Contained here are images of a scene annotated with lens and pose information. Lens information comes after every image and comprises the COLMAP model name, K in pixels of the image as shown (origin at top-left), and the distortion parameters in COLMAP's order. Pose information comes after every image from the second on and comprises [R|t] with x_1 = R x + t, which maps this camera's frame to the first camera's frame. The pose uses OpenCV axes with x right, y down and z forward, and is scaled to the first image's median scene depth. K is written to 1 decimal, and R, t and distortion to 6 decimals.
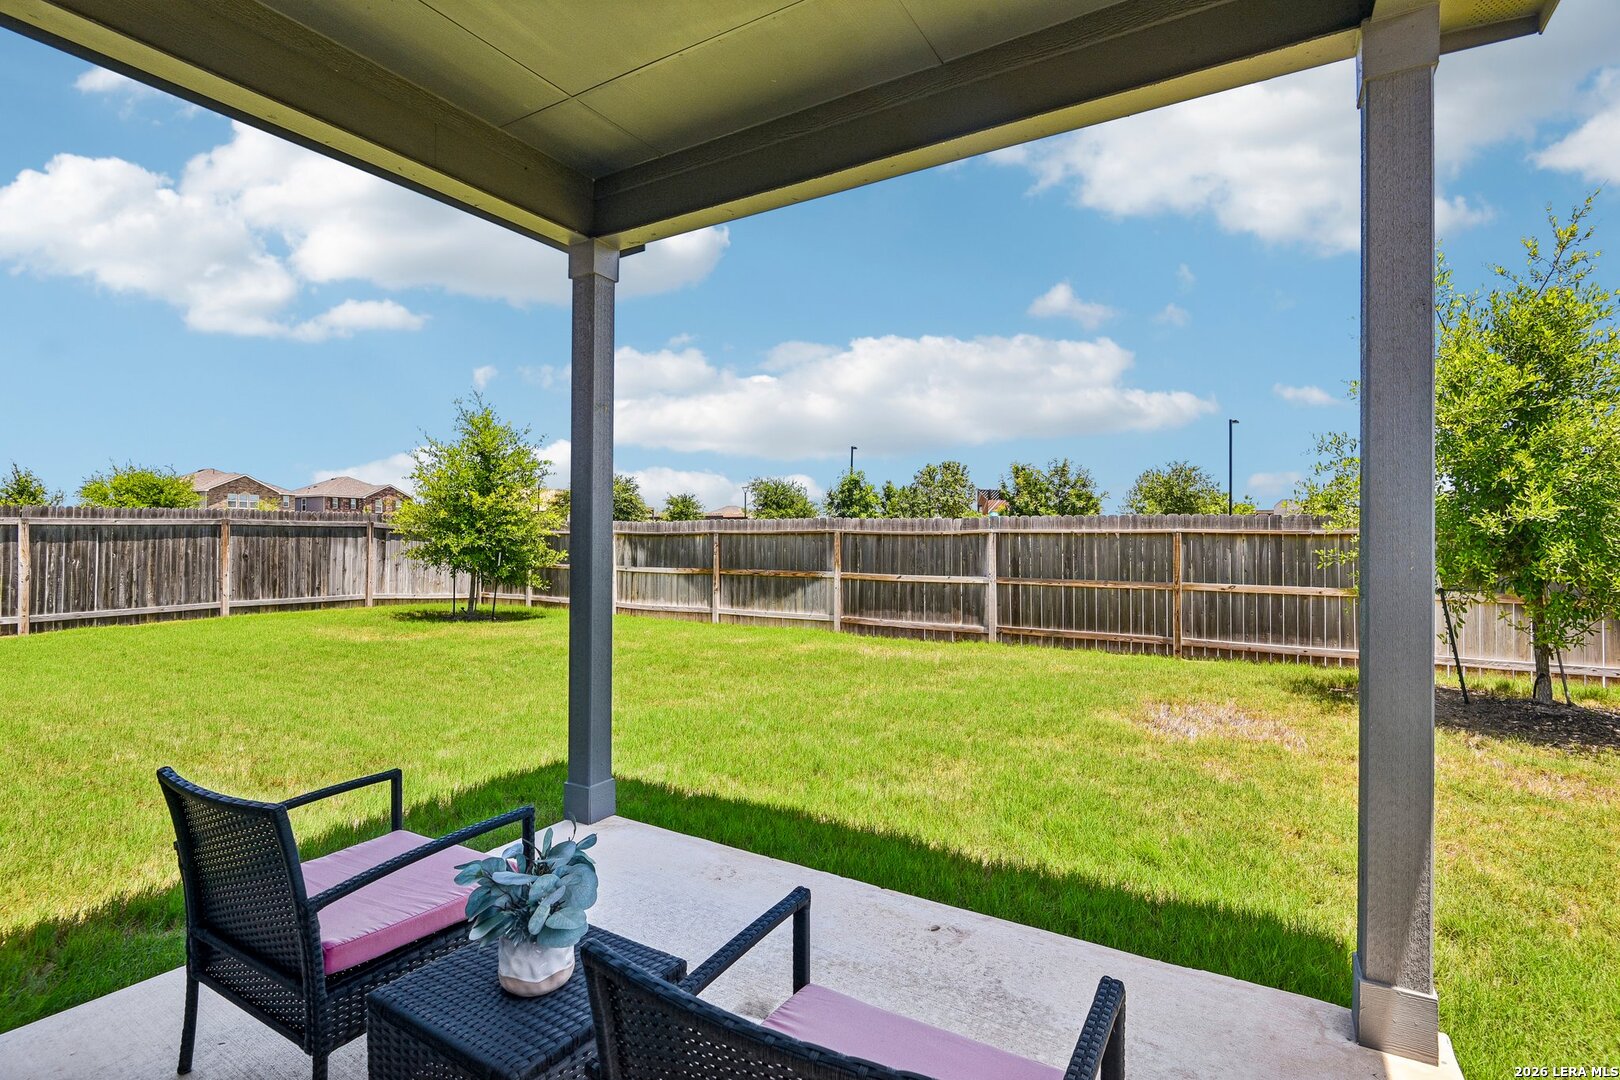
lens RADIAL K [[750.4, 0, 796.8], [0, 750.4, 531.6], [0, 0, 1]] dist [-0.012060, -0.002397]
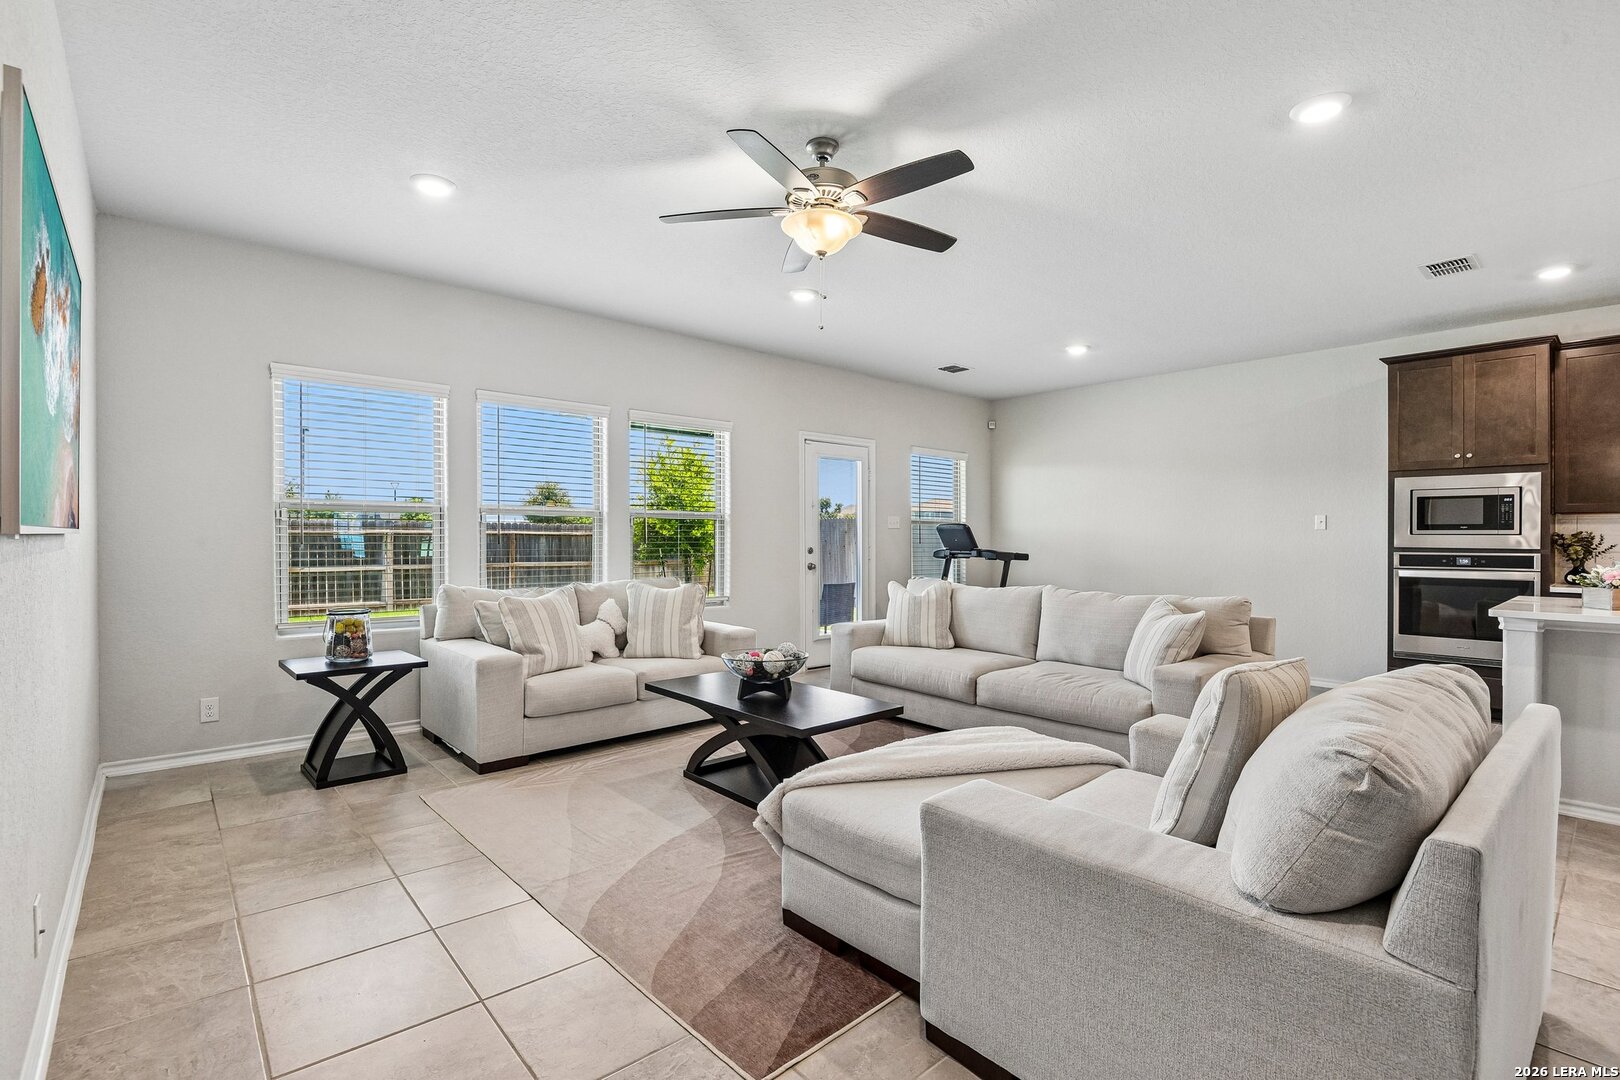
lens RADIAL K [[750.4, 0, 798.8], [0, 750.4, 537.3], [0, 0, 1]] dist [-0.012060, -0.002397]
pose [[0.283987, -0.002836, 0.958824, -0.742318], [-0.013384, 0.999886, 0.006922, -0.009324], [-0.958735, -0.014799, 0.283917, -0.103964]]
